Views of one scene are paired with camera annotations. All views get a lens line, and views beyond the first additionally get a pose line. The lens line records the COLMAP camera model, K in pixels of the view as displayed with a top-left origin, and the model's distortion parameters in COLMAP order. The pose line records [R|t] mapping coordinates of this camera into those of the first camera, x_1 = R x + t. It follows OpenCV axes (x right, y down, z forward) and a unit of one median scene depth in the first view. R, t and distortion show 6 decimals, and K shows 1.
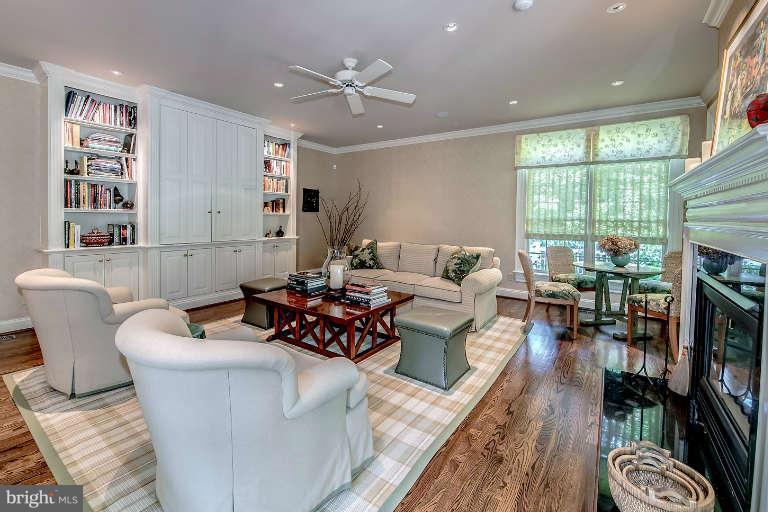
lens RADIAL K [[323.5, 0, 360.3], [0, 323.5, 227.8], [0, 0, 1]] dist [-0.019899, -0.000810]
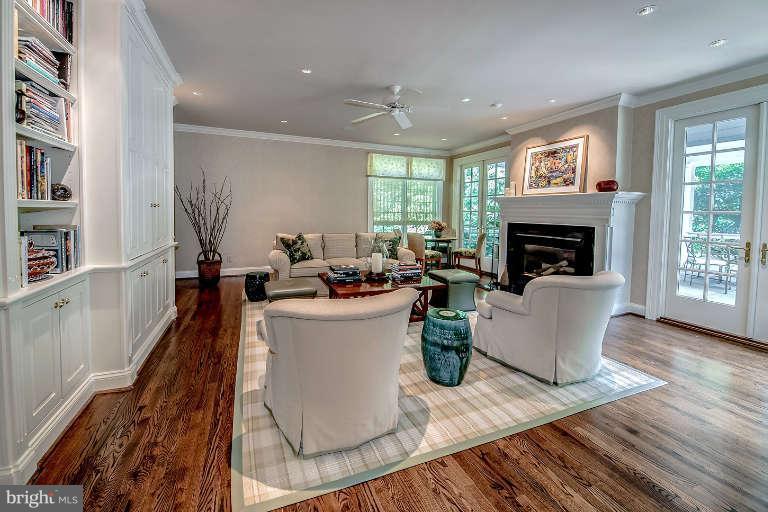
lens RADIAL K [[323.5, 0, 360.3], [0, 323.5, 227.8], [0, 0, 1]] dist [-0.019899, -0.000810]
pose [[0.530306, -0.049322, 0.846370, -0.854835], [0.024078, 0.998780, 0.043117, -0.023141], [-0.847464, -0.002486, 0.530847, 0.321690]]
